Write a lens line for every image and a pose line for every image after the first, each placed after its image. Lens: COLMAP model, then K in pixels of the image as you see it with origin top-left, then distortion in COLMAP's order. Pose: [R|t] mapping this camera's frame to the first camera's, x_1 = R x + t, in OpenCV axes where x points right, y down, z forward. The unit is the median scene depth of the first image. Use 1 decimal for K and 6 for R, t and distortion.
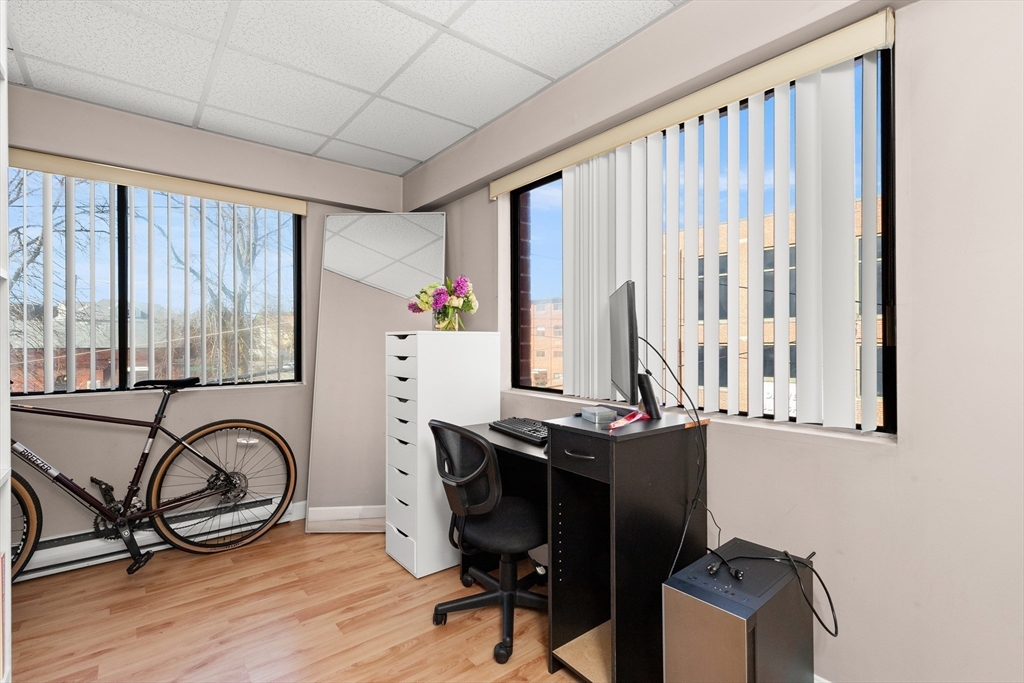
lens RADIAL K [[481.0, 0, 512.0], [0, 481.0, 341.5], [0, 0, 1]] dist [0.002777, 0.000680]
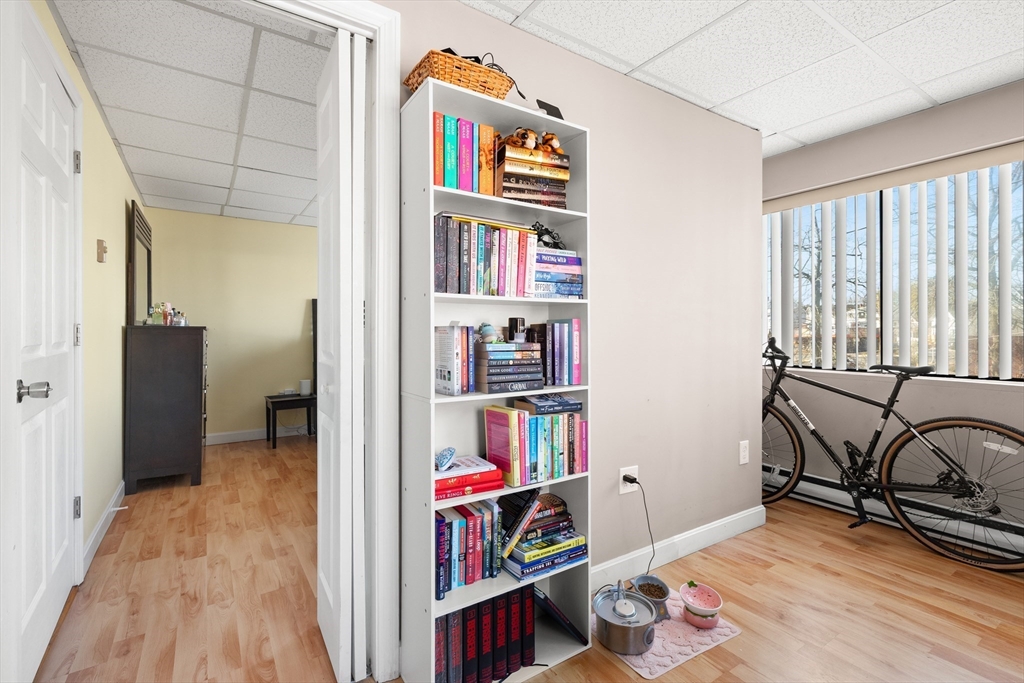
lens RADIAL K [[471.9, 0, 510.9], [0, 471.9, 319.6], [0, 0, 1]] dist [0.006156, -0.000557]
pose [[-0.108200, -0.021080, -0.993906, 0.417100], [0.006197, 0.999741, -0.021878, -0.004698], [0.994110, -0.008526, -0.108042, 0.282025]]
